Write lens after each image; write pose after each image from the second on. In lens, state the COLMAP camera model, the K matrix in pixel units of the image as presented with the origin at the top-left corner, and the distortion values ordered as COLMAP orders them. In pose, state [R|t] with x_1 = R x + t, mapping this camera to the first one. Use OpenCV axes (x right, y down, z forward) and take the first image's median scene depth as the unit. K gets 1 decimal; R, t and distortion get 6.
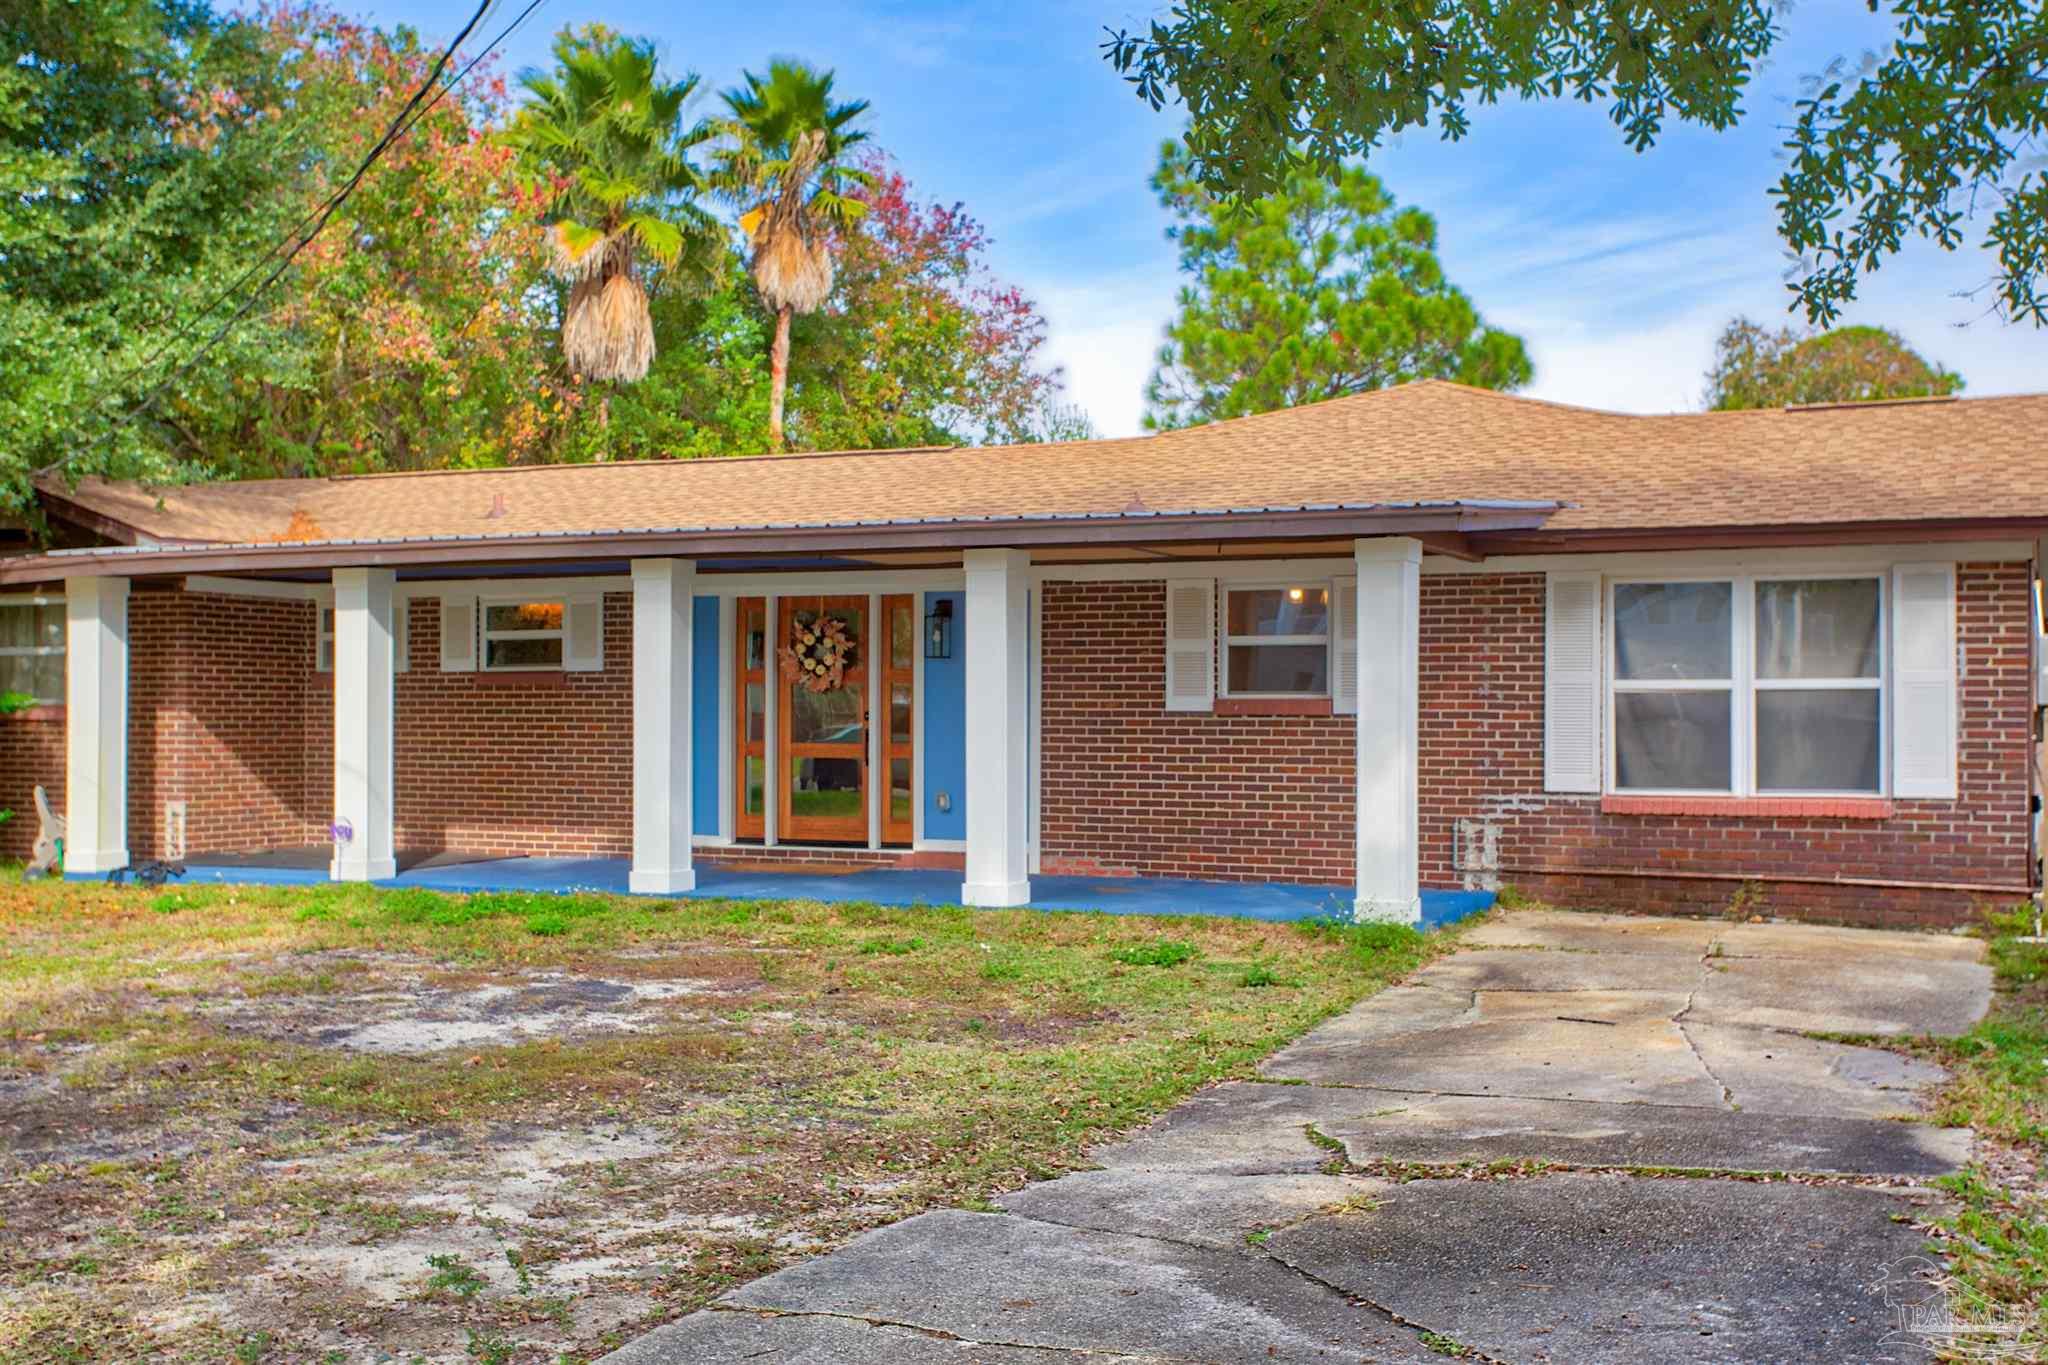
lens RADIAL K [[2310.5, 0, 1023.3], [0, 2310.5, 693.7], [0, 0, 1]] dist [0.014136, 0.000000]
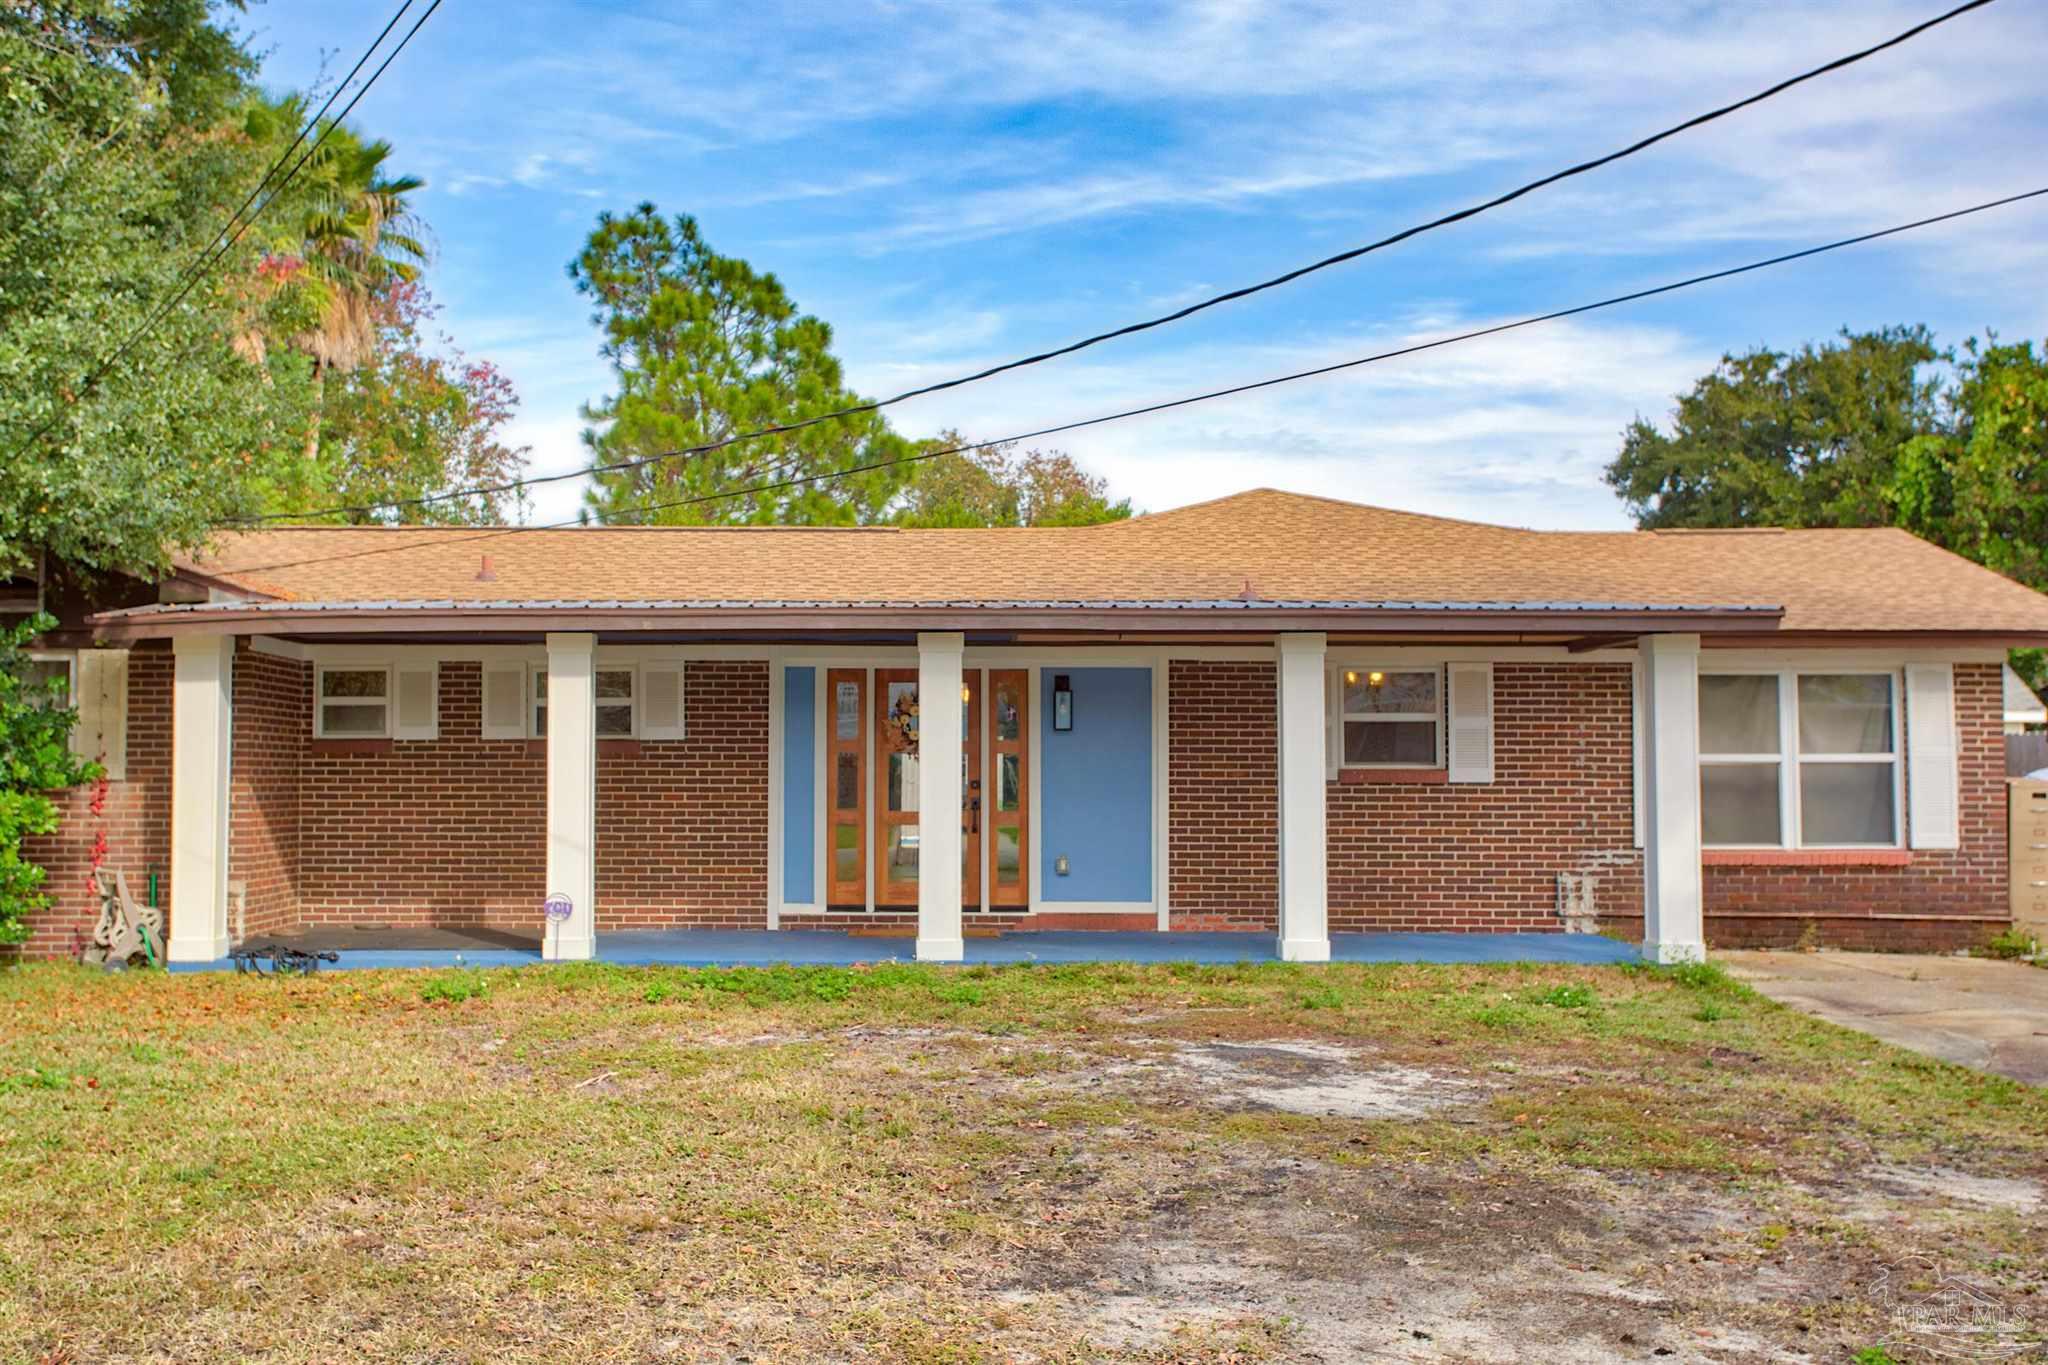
lens RADIAL K [[2151.3, 0, 1024.5], [0, 2151.3, 672.8], [0, 0, 1]] dist [0.011211, 0.000000]
pose [[0.912532, 0.019089, 0.408560, -0.493392], [-0.002506, 0.999152, -0.041086, -0.001171], [-0.408998, 0.036469, 0.911806, 0.111892]]
